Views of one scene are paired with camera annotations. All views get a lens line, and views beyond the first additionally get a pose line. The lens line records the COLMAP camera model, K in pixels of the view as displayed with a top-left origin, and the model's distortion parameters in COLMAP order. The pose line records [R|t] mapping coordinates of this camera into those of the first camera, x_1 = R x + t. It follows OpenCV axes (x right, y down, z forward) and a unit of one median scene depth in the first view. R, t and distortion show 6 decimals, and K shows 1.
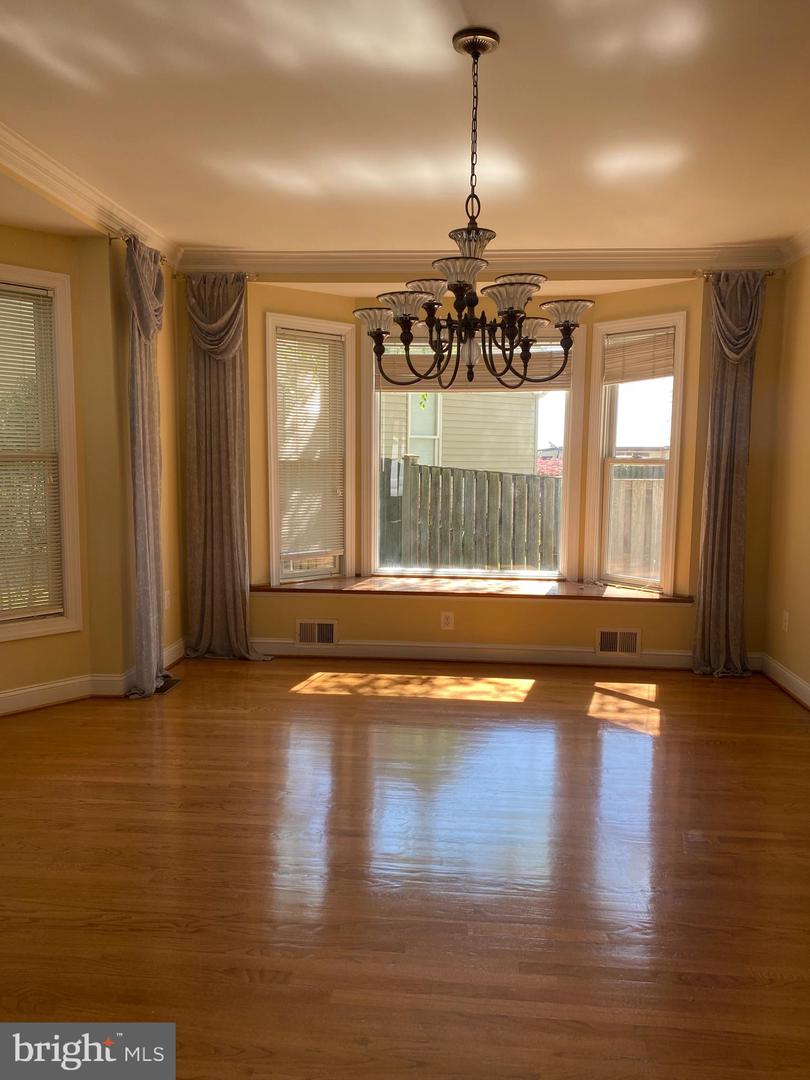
lens RADIAL K [[809.4, 0, 411.0], [0, 809.4, 546.4], [0, 0, 1]] dist [-0.043949, 0.004858]
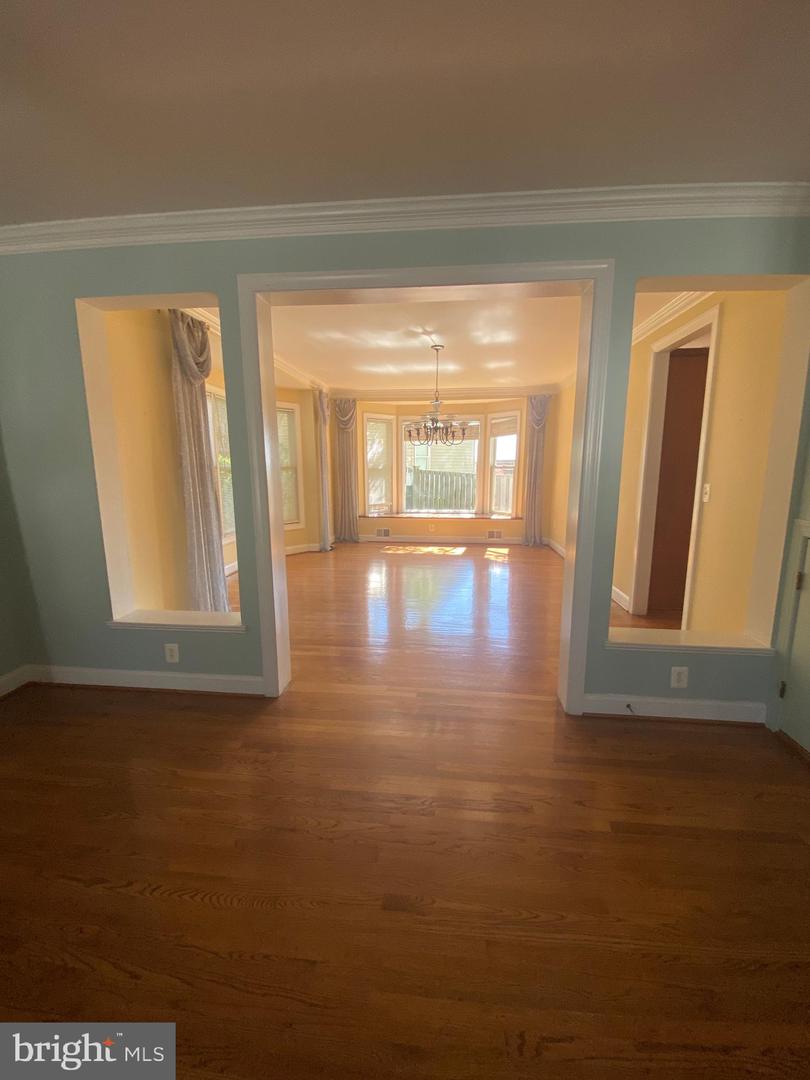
lens RADIAL K [[439.4, 0, 405.3], [0, 439.4, 539.7], [0, 0, 1]] dist [-0.028730, -0.008458]
pose [[0.999694, -0.007197, -0.023676, -0.009859], [0.008511, 0.998400, 0.055906, 0.051251], [0.023236, -0.056090, 0.998155, -0.482615]]
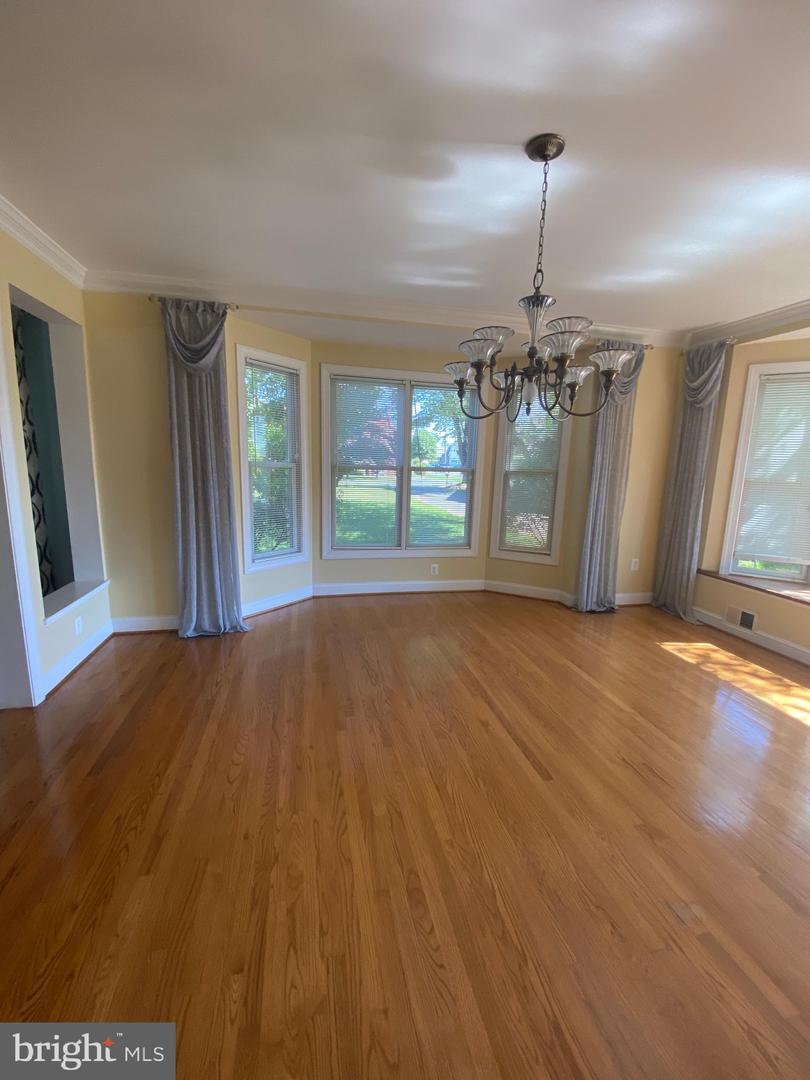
lens RADIAL K [[439.4, 0, 408.0], [0, 439.4, 541.8], [0, 0, 1]] dist [-0.028730, -0.008458]
pose [[0.283831, 0.170987, -0.943506, 0.370644], [-0.128785, 0.981855, 0.139195, -0.038976], [0.950187, 0.082002, 0.300701, 0.307507]]
